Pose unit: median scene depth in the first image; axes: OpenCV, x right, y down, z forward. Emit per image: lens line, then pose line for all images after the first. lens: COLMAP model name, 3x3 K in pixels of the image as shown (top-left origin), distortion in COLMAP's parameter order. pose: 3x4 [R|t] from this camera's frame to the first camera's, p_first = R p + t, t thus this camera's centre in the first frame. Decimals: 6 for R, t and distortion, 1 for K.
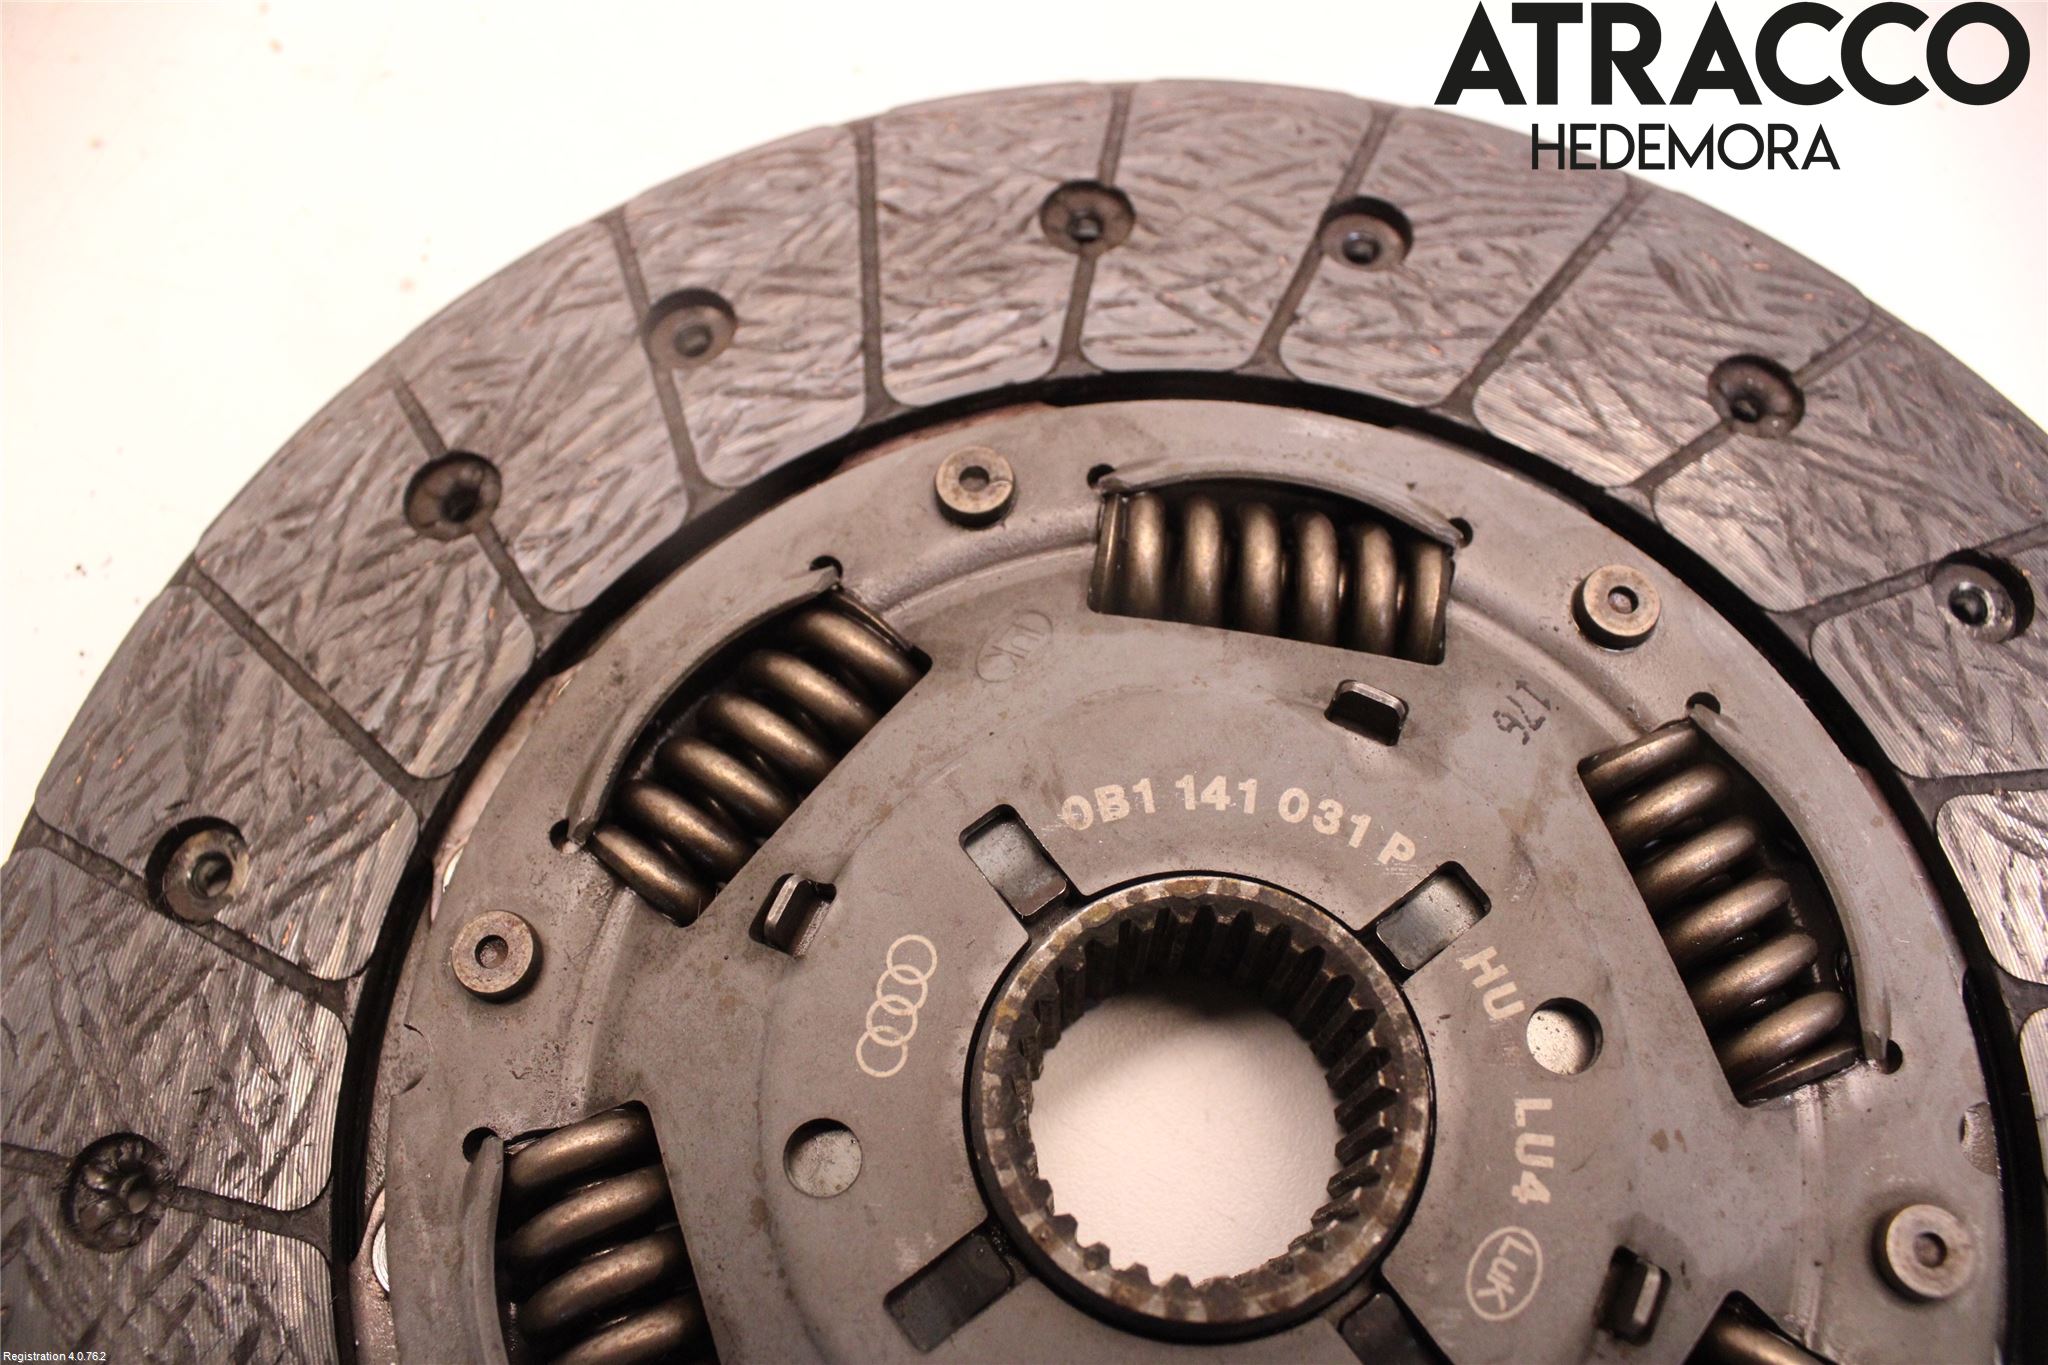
lens RADIAL K [[1738.7, 0, 1024.0], [0, 1738.7, 682.5], [0, 0, 1]] dist [-0.261737, 0.323672]
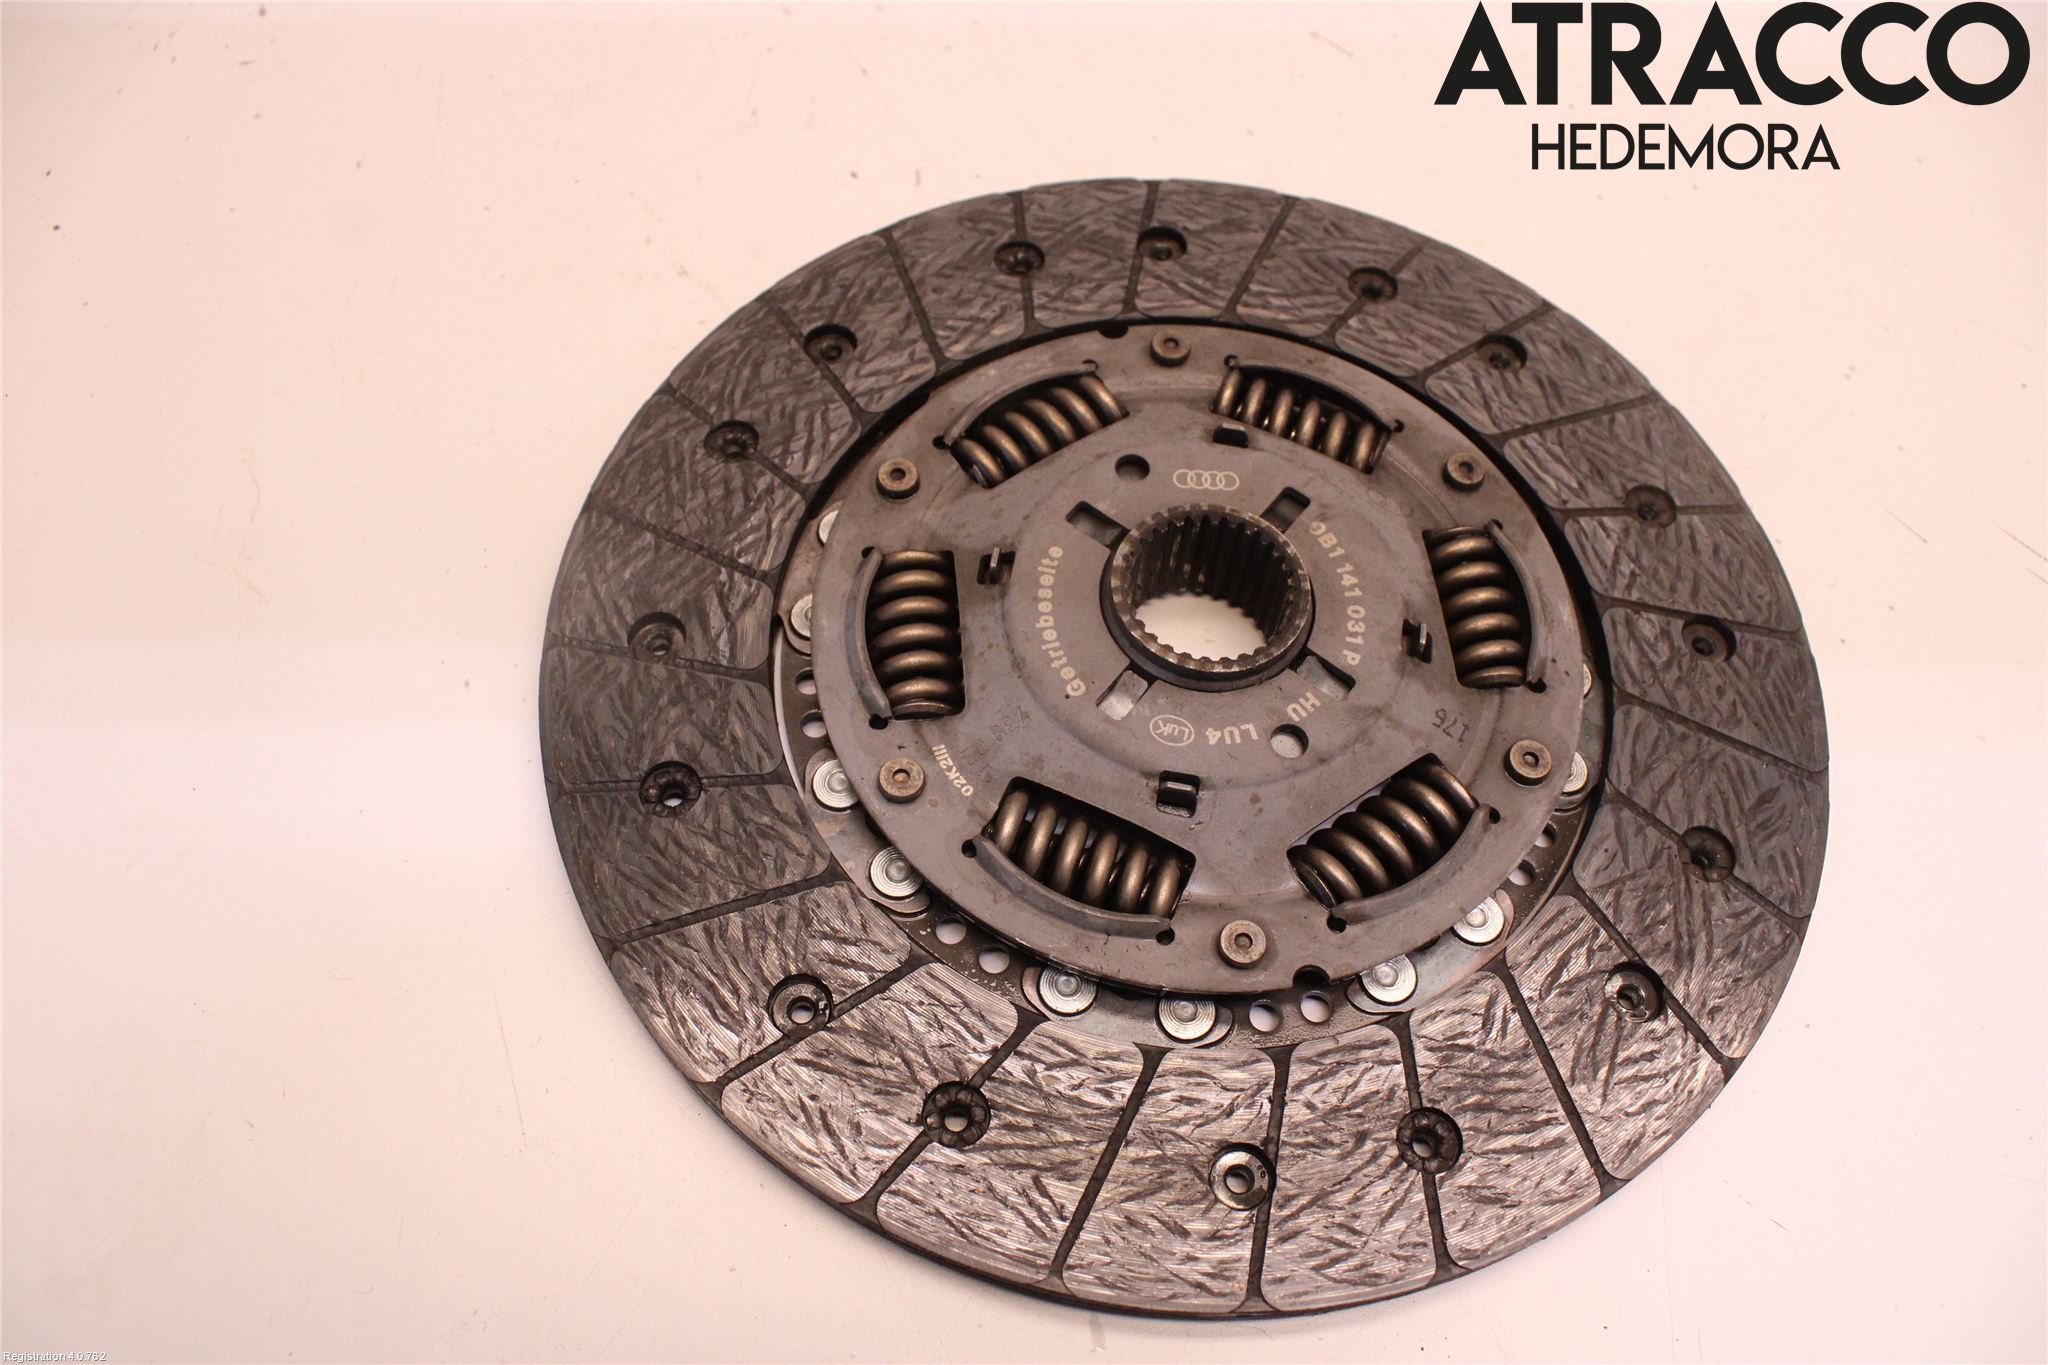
lens RADIAL K [[1738.7, 0, 1024.0], [0, 1738.7, 682.5], [0, 0, 1]] dist [-0.261737, 0.323672]
pose [[0.265413, 0.855530, -0.444550, 0.862837], [-0.899942, 0.385267, 0.204140, 0.033378], [0.345919, 0.345888, 0.872182, -0.759542]]
